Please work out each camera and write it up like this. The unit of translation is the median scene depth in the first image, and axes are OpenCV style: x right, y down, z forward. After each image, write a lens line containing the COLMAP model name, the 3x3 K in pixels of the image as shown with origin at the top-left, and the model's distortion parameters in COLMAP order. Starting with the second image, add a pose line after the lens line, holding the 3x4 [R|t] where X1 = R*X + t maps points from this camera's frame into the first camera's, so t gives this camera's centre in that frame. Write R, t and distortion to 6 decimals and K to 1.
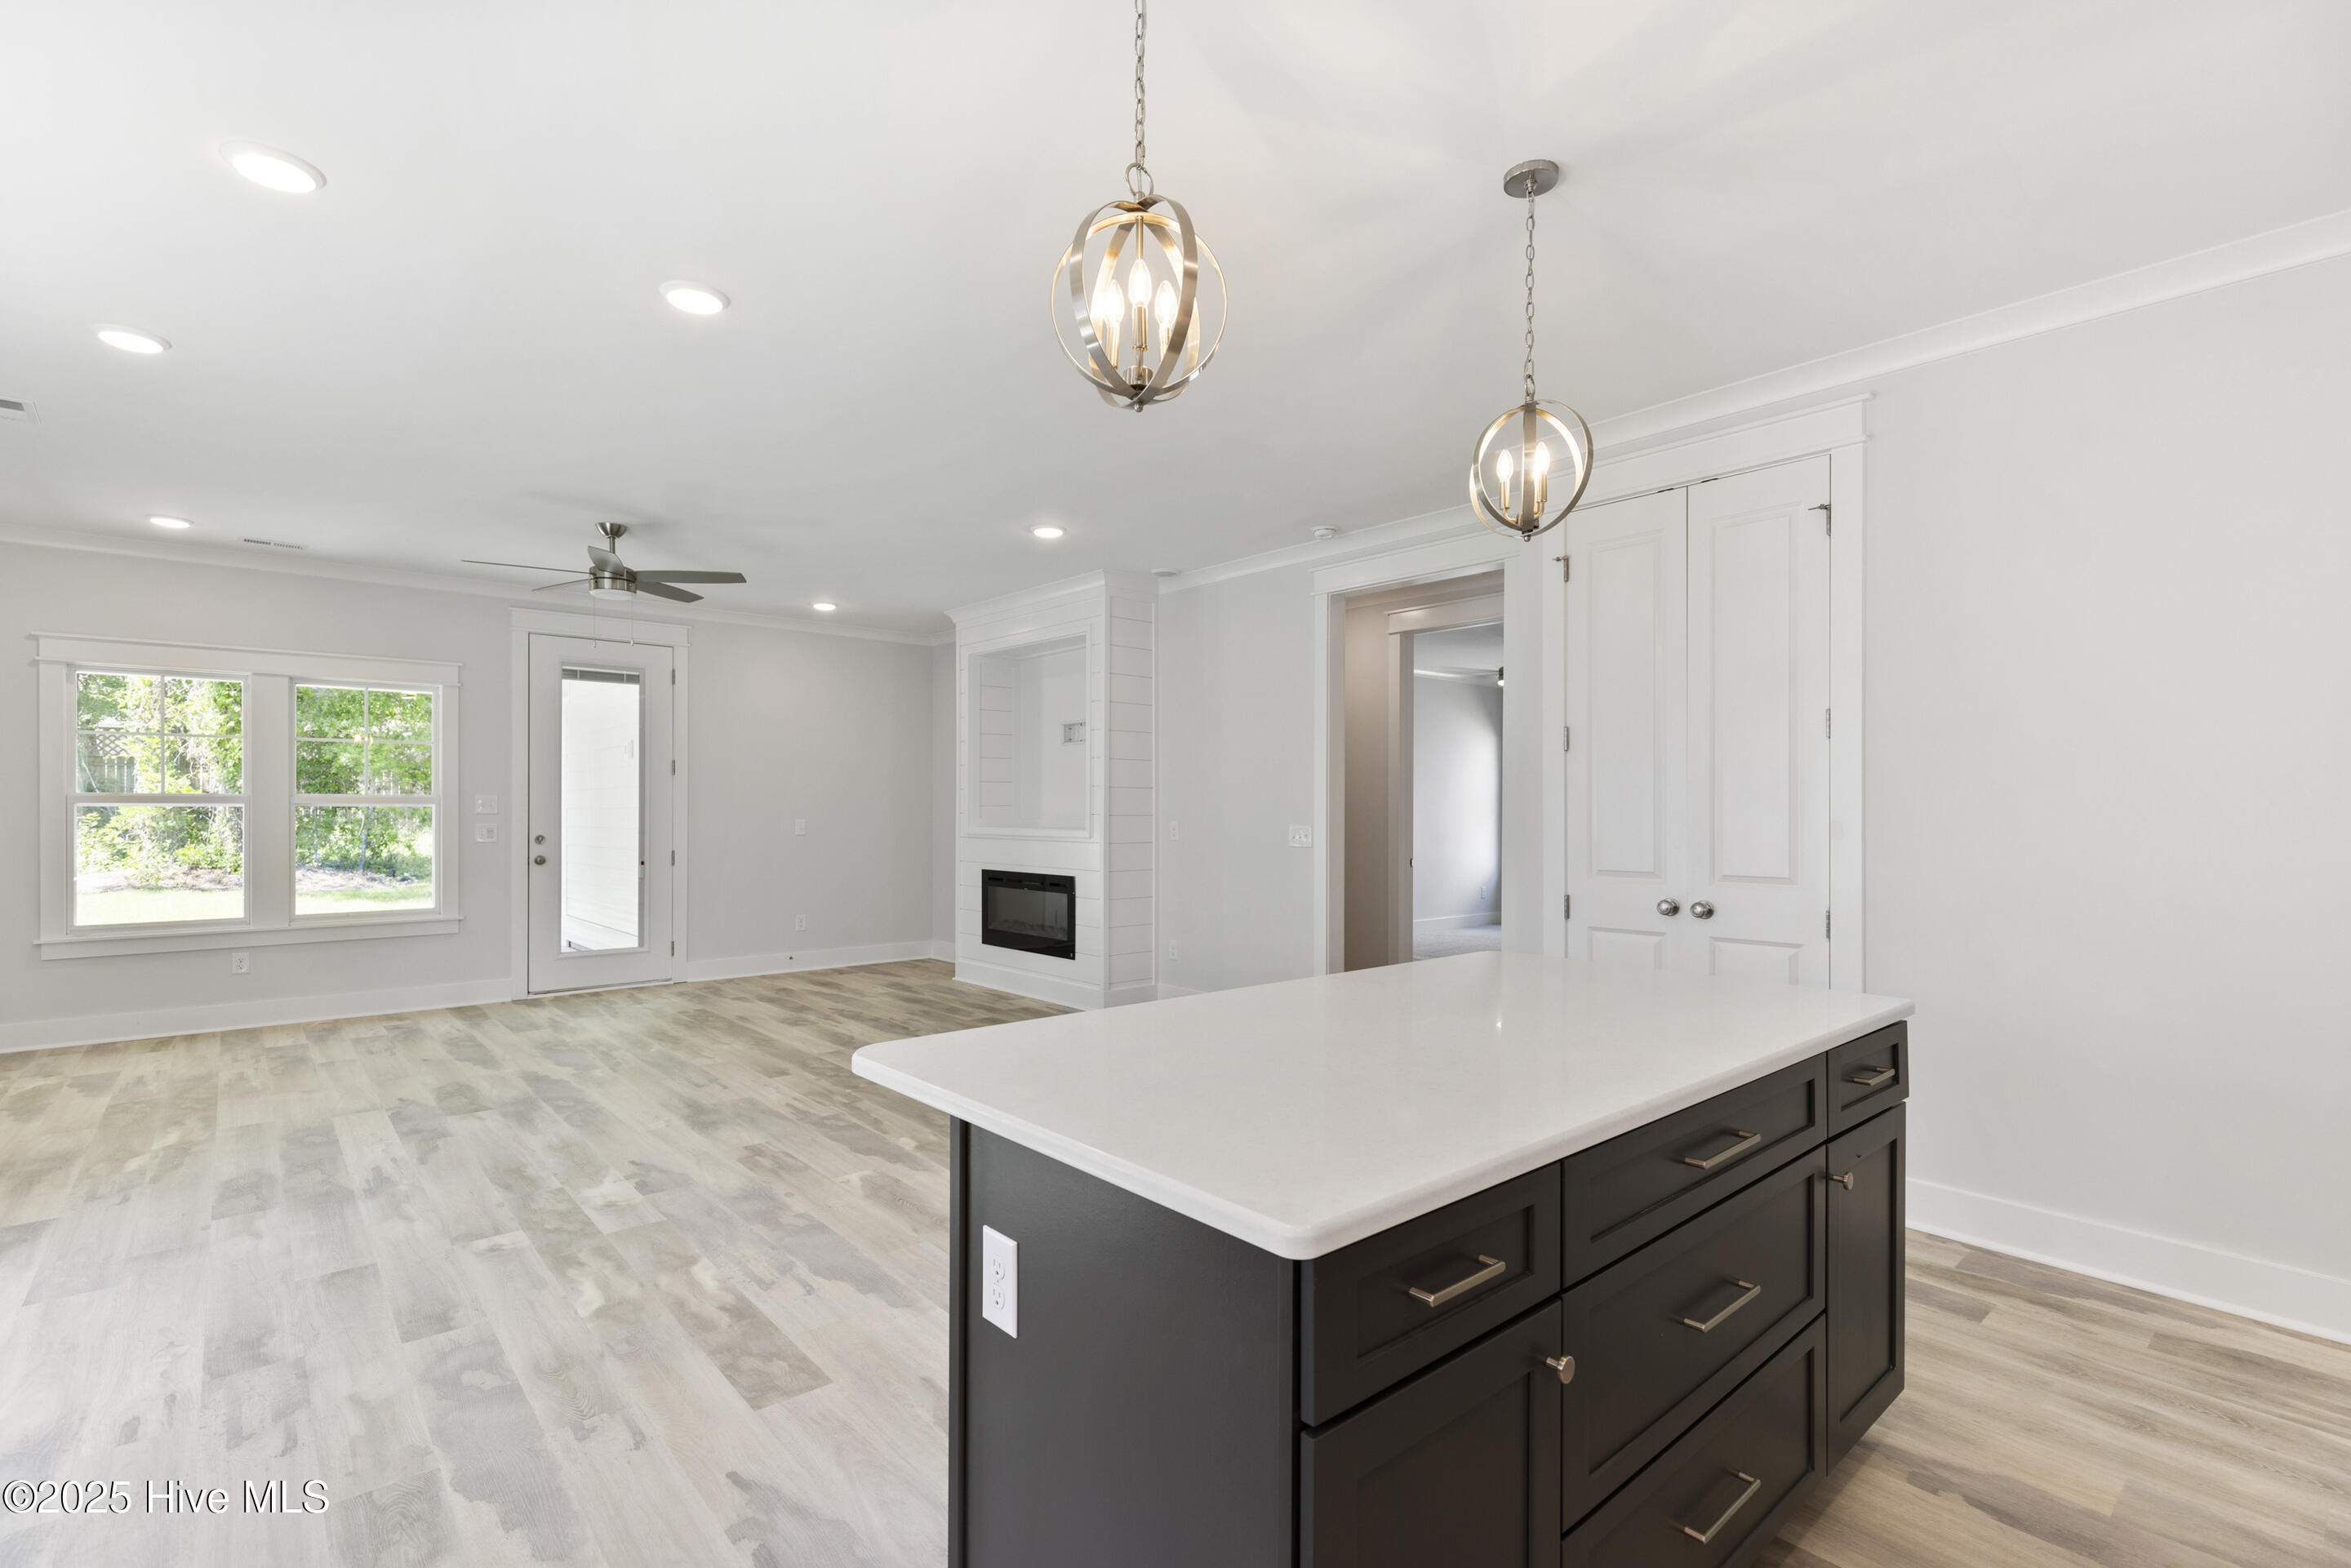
lens RADIAL K [[1080.6, 0, 1162.8], [0, 1080.6, 791.4], [0, 0, 1]] dist [-0.001364, -0.000361]
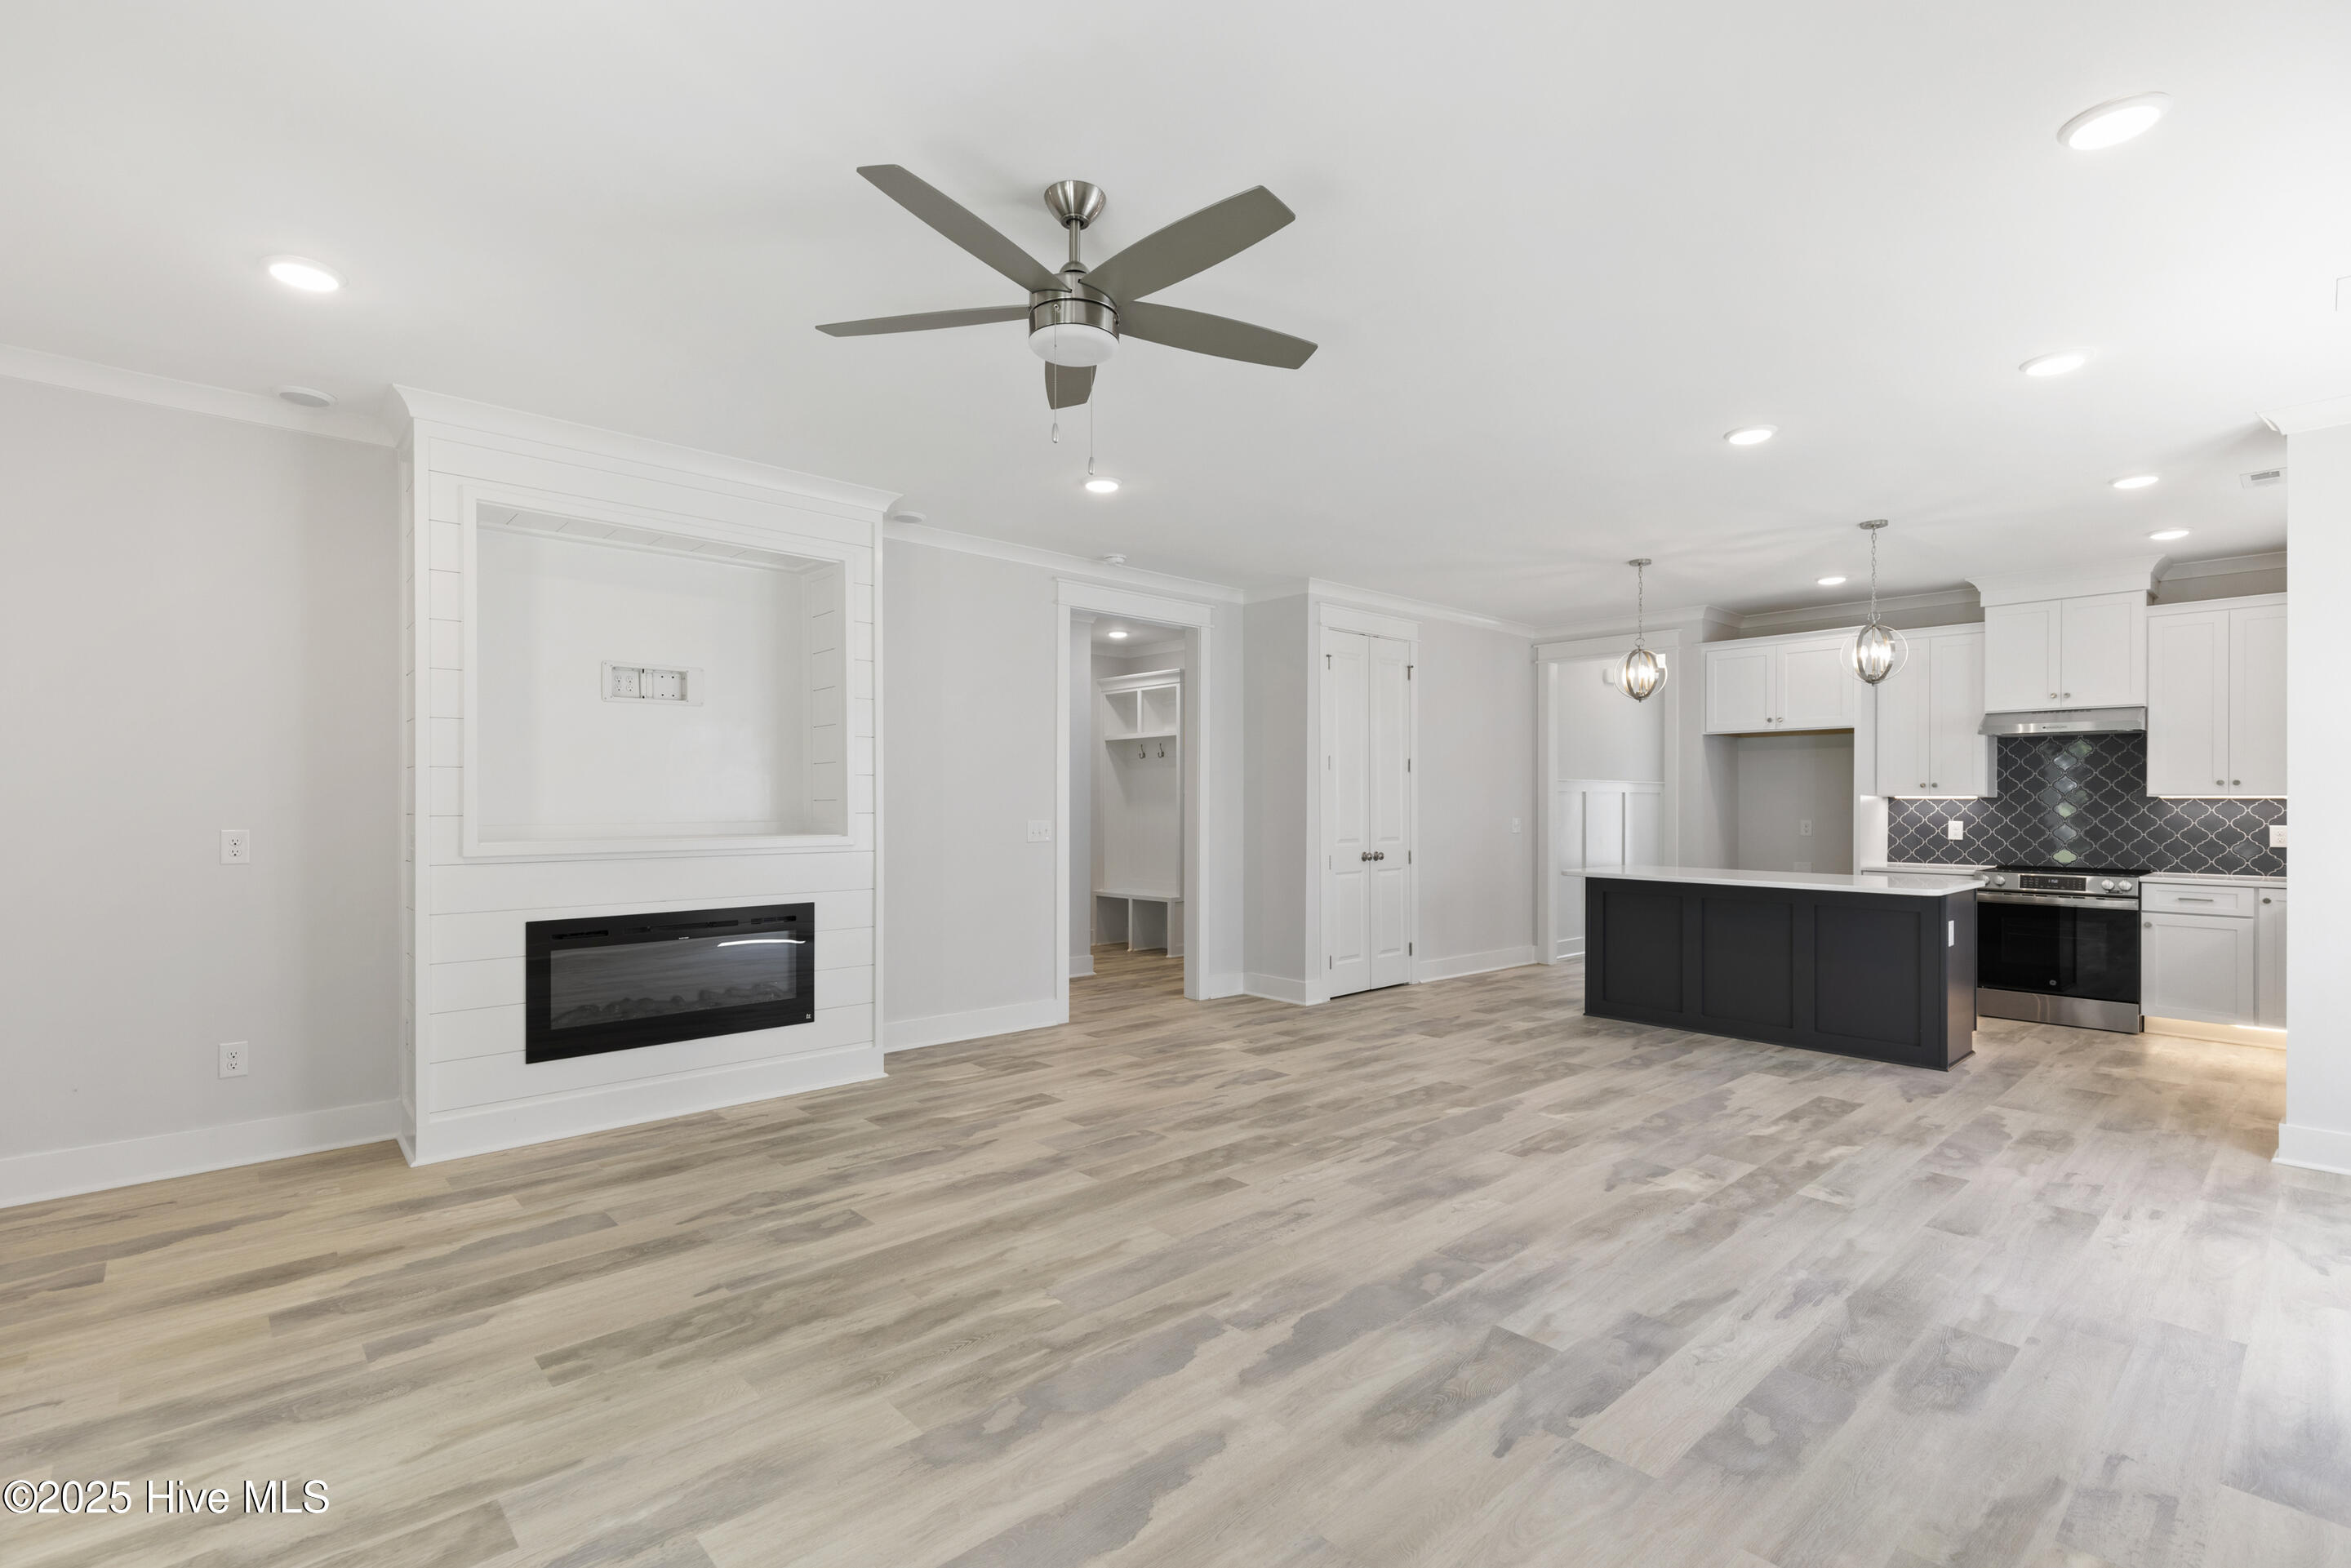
lens RADIAL K [[1080.6, 0, 1161.4], [0, 1080.6, 801.0], [0, 0, 1]] dist [-0.001364, -0.000361]
pose [[-0.022337, 0.000758, 0.999750, -1.521282], [-0.017681, 0.999843, -0.001153, 0.017738], [-0.999594, -0.017702, -0.022320, 1.519701]]
